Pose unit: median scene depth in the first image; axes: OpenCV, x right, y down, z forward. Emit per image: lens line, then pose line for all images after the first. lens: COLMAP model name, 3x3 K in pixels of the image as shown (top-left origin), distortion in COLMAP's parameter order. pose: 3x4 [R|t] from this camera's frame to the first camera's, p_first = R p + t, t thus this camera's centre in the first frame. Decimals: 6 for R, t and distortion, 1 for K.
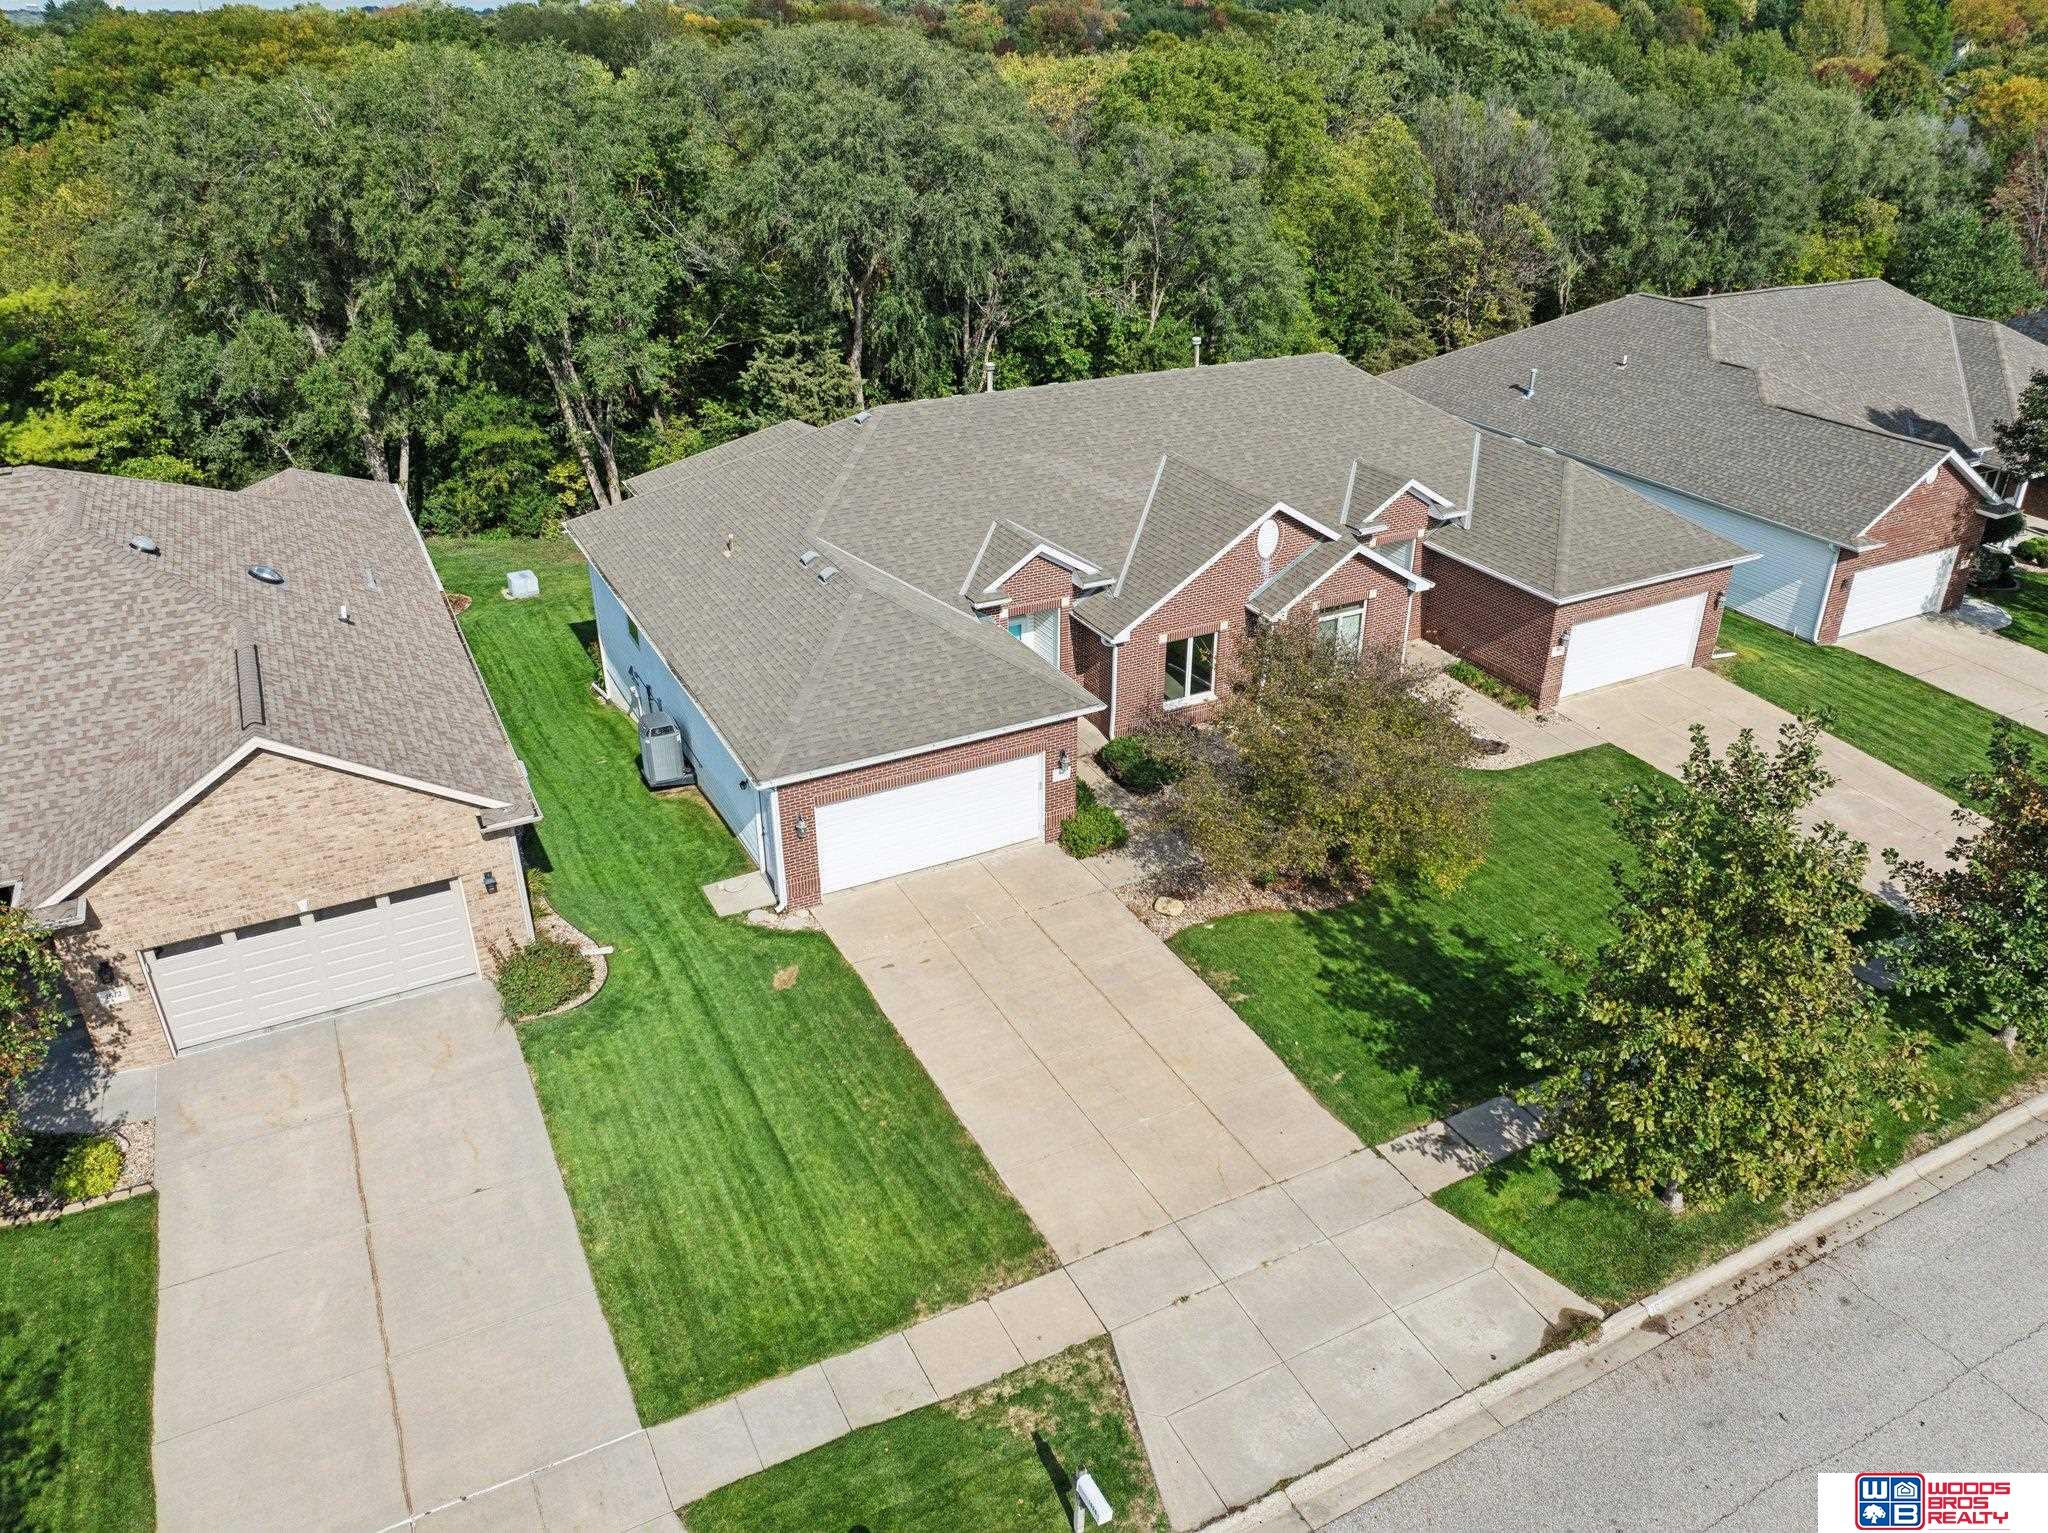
lens RADIAL K [[1442.6, 0, 1031.4], [0, 1442.6, 767.9], [0, 0, 1]] dist [-0.055155, 0.028201]
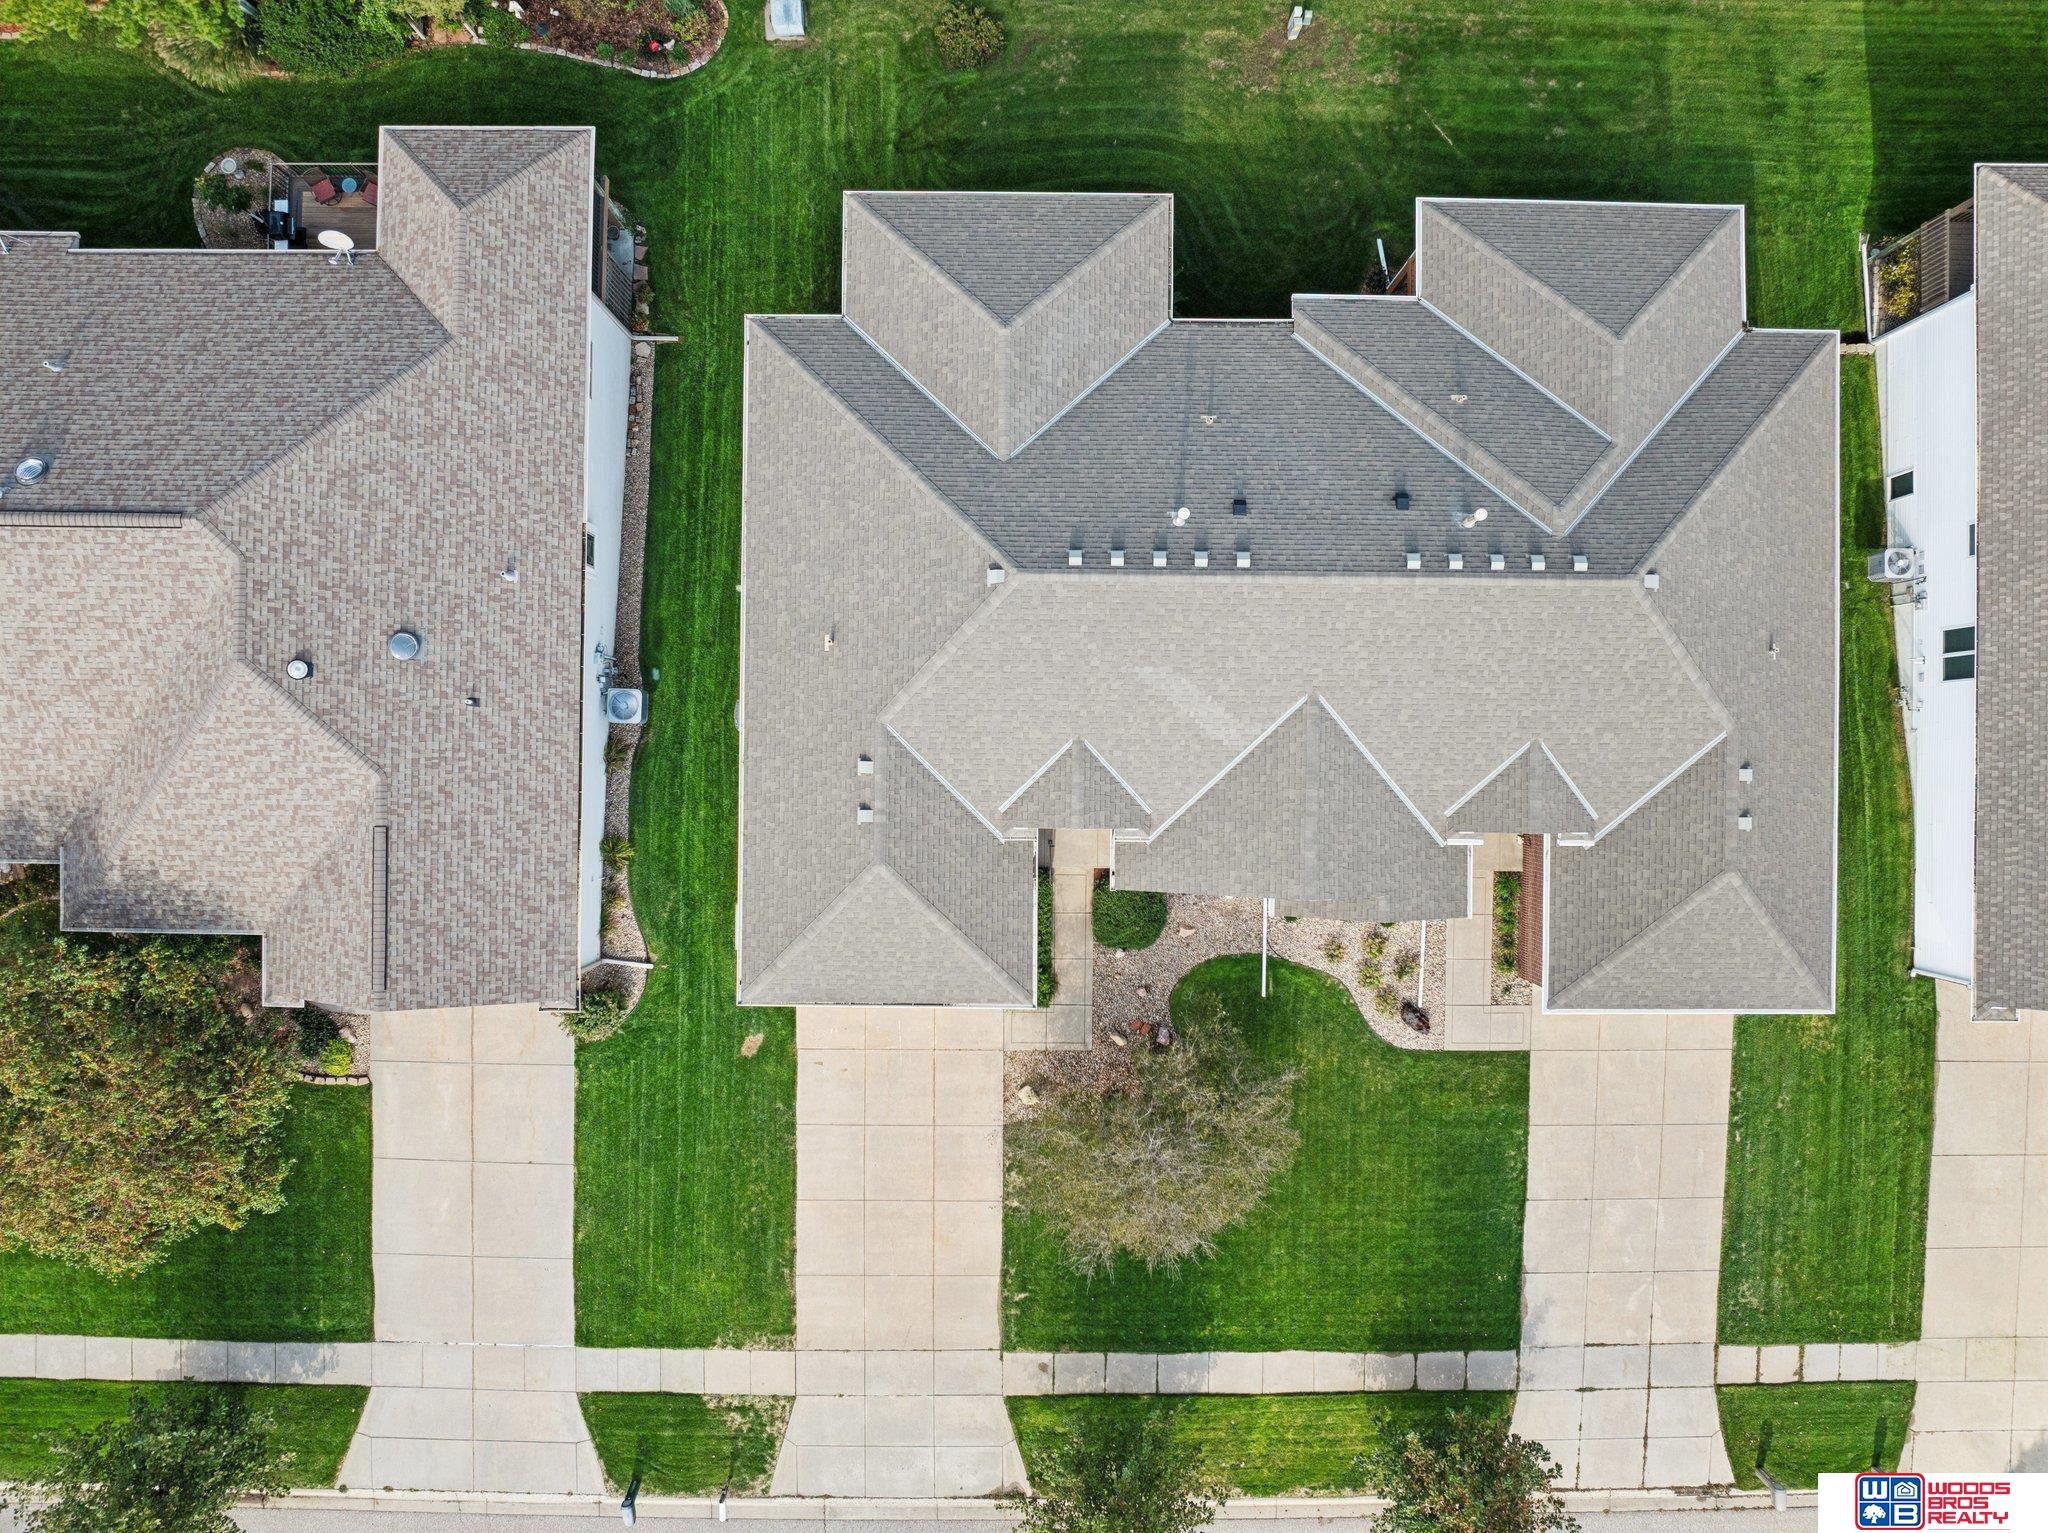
lens RADIAL K [[1442.6, 0, 1024.7], [0, 1442.6, 763.6], [0, 0, 1]] dist [-0.055155, 0.028201]
pose [[0.881594, 0.471984, -0.004839, -0.049880], [-0.217793, 0.415857, 0.882966, -1.259718], [0.418758, -0.777363, 0.469412, 0.616081]]
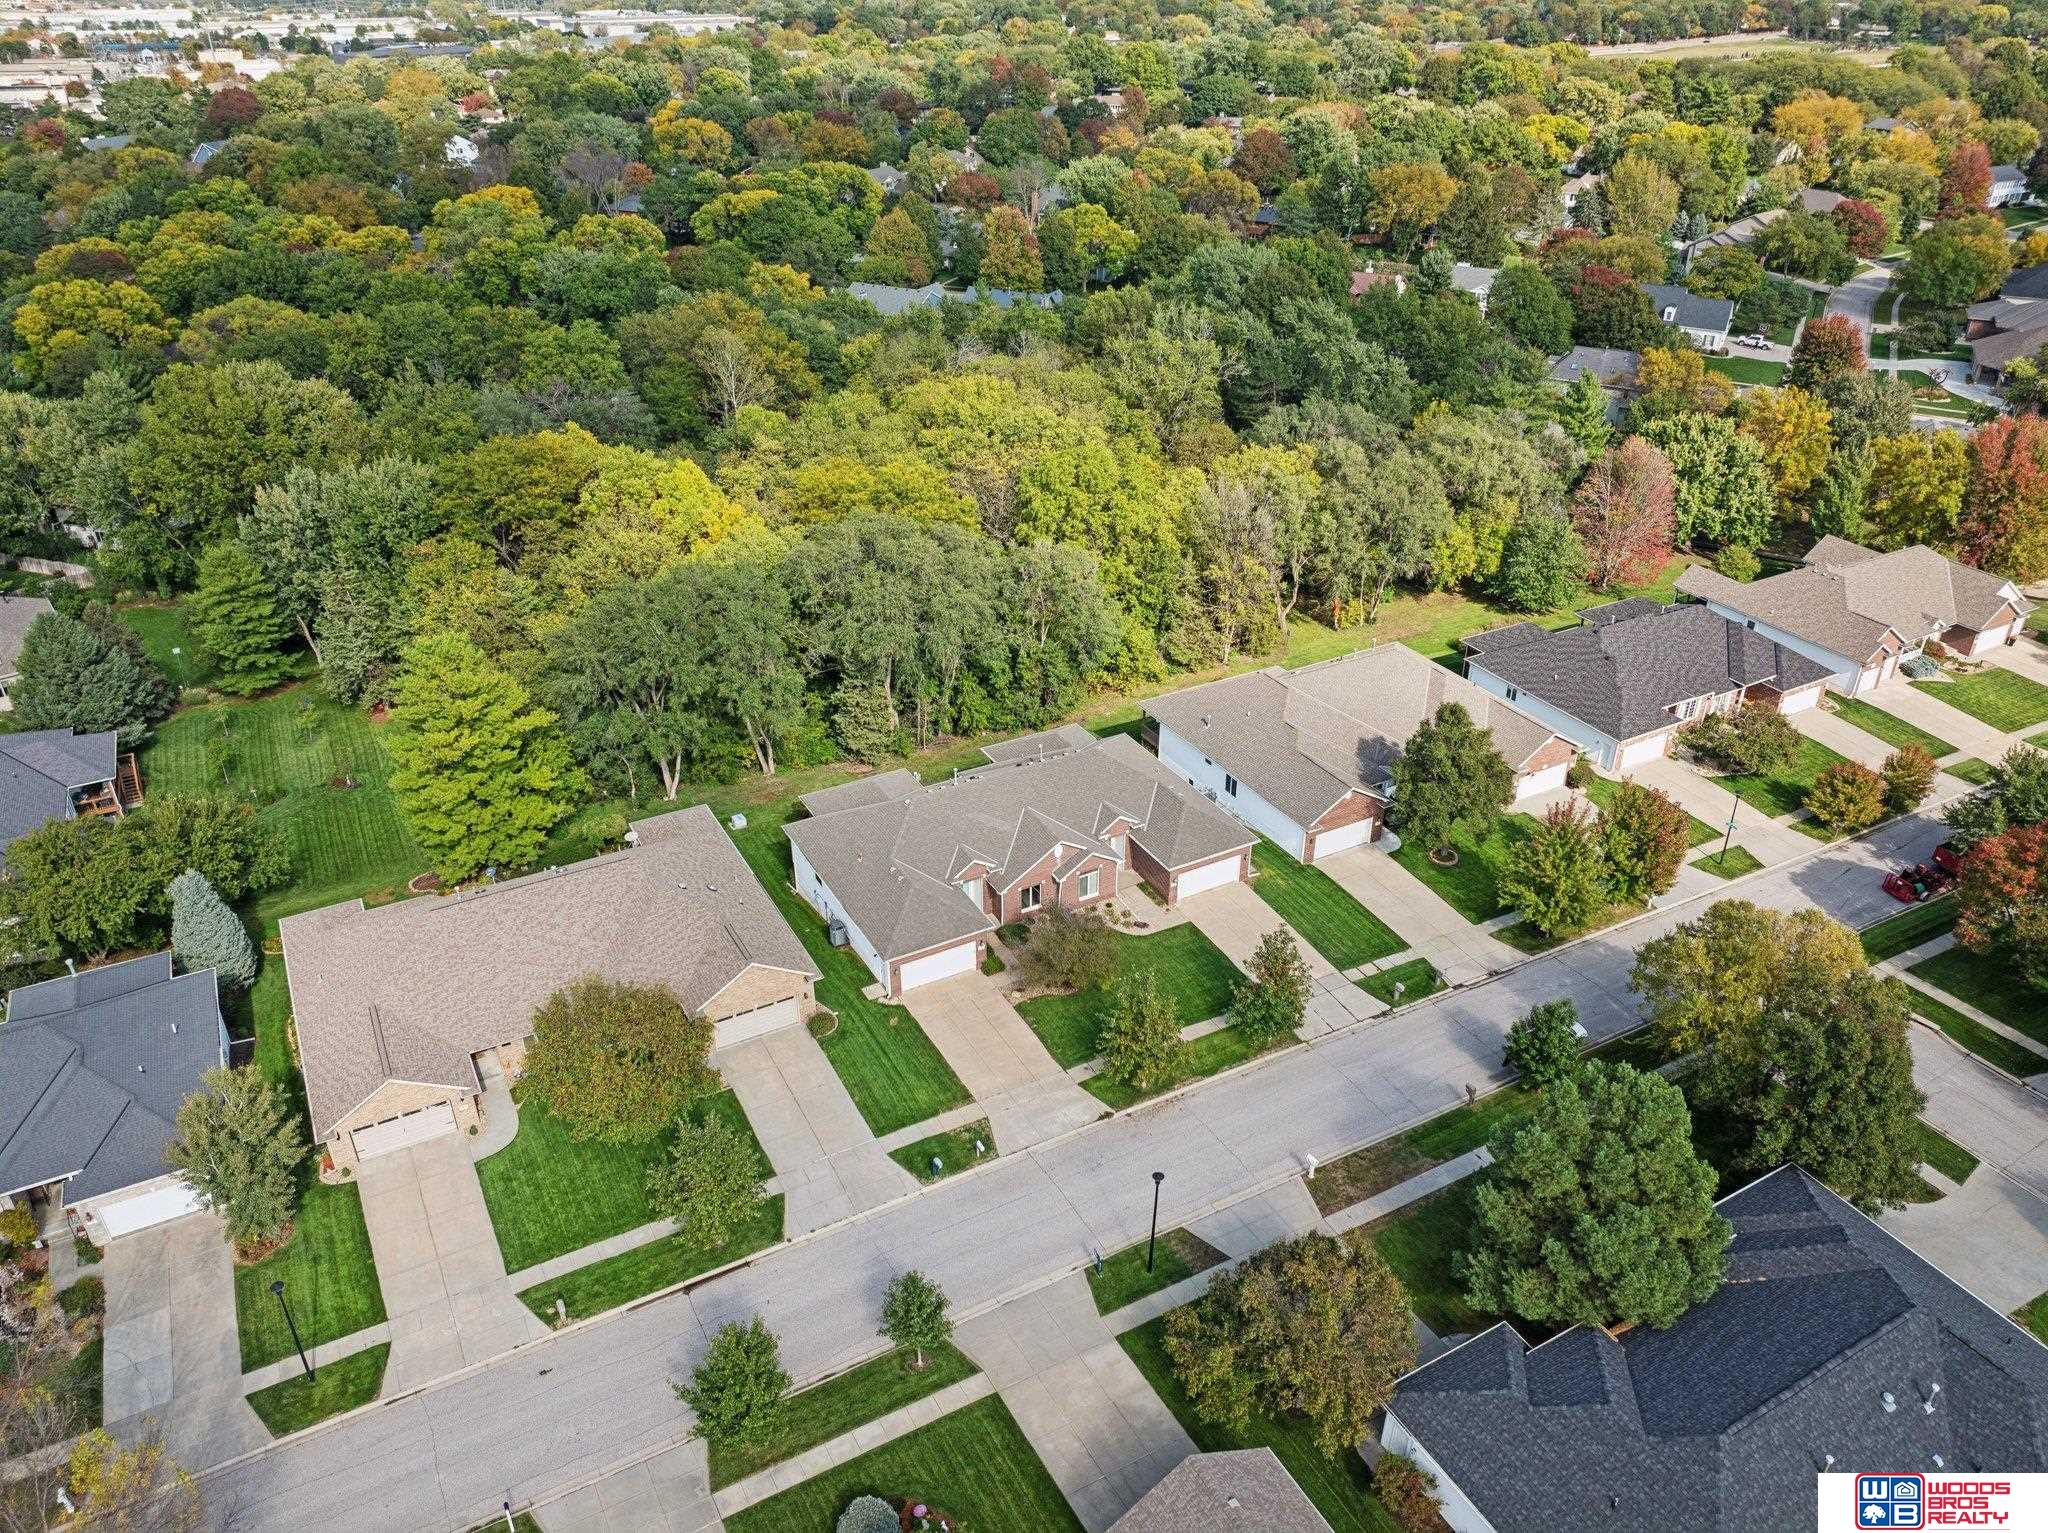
lens RADIAL K [[1442.6, 0, 1031.4], [0, 1442.6, 756.7], [0, 0, 1]] dist [-0.055155, 0.028201]
pose [[0.999781, -0.011685, 0.017366, 0.082591], [0.011232, 0.999601, 0.025922, -0.496090], [-0.017662, -0.025721, 0.999513, -2.079734]]
